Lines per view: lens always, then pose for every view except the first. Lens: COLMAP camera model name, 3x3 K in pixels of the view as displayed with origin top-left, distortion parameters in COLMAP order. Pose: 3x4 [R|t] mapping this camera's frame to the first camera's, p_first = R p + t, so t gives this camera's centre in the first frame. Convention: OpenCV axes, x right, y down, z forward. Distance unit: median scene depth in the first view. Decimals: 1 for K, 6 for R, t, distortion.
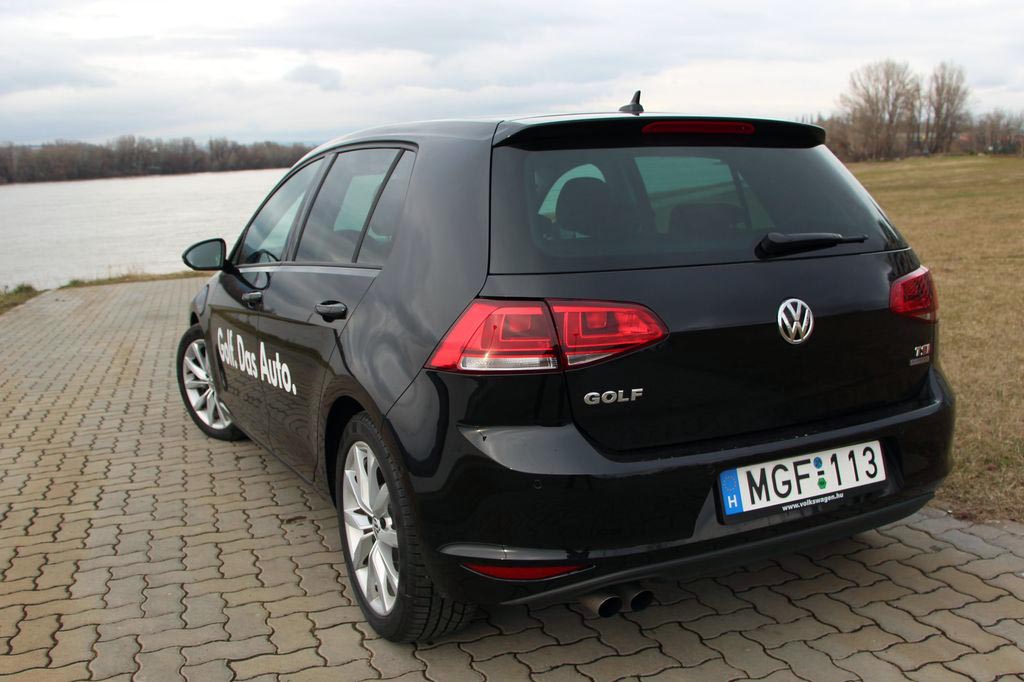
lens RADIAL K [[920.5, 0, 511.7], [0, 920.5, 341.3], [0, 0, 1]] dist [-0.124169, 0.004580]
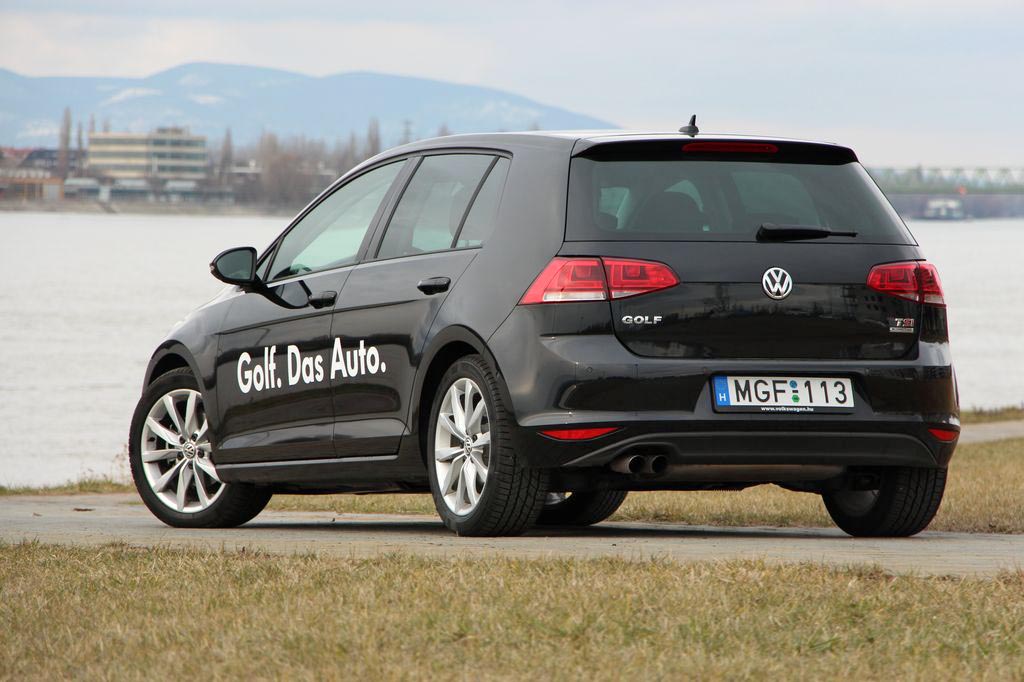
lens RADIAL K [[6027.8, 0, 509.2], [0, 6027.8, 341.8], [0, 0, 1]] dist [2.467519, -6.841463]
pose [[0.998444, 0.036263, -0.042357, 0.288595], [-0.043094, 0.983893, -0.173489, 1.685196], [0.035383, 0.175044, 0.983925, -8.109563]]
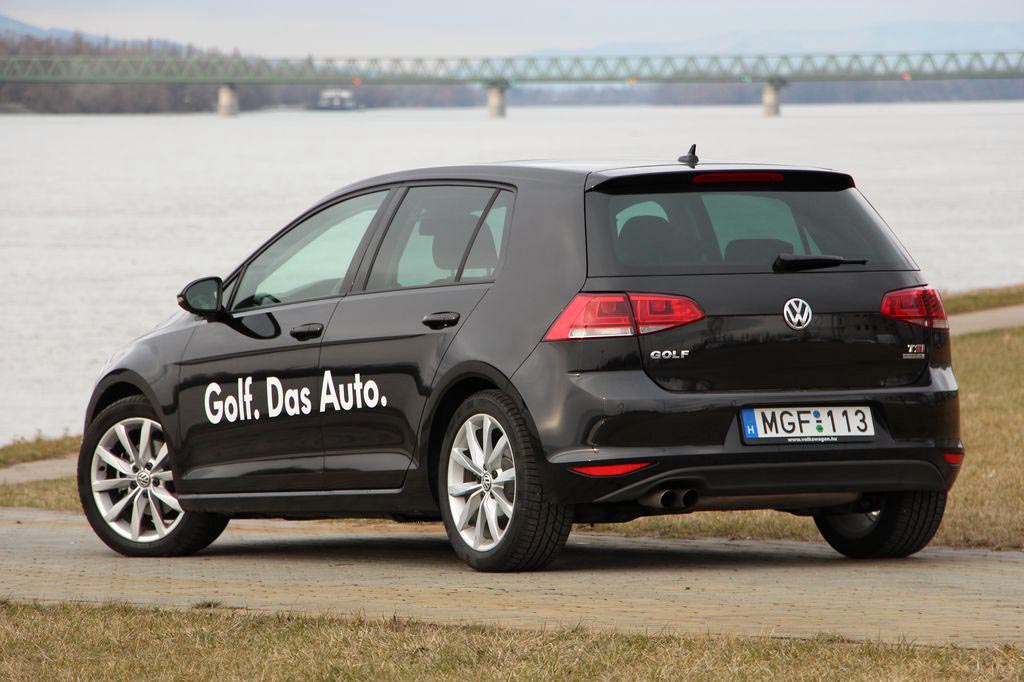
lens RADIAL K [[6027.8, 0, 509.2], [0, 6027.8, 341.8], [0, 0, 1]] dist [2.467519, -6.841463]
pose [[0.997802, 0.014108, 0.064752, -0.739301], [-0.003808, 0.987669, -0.156513, 1.475951], [-0.066162, 0.155922, 0.985551, -8.146985]]
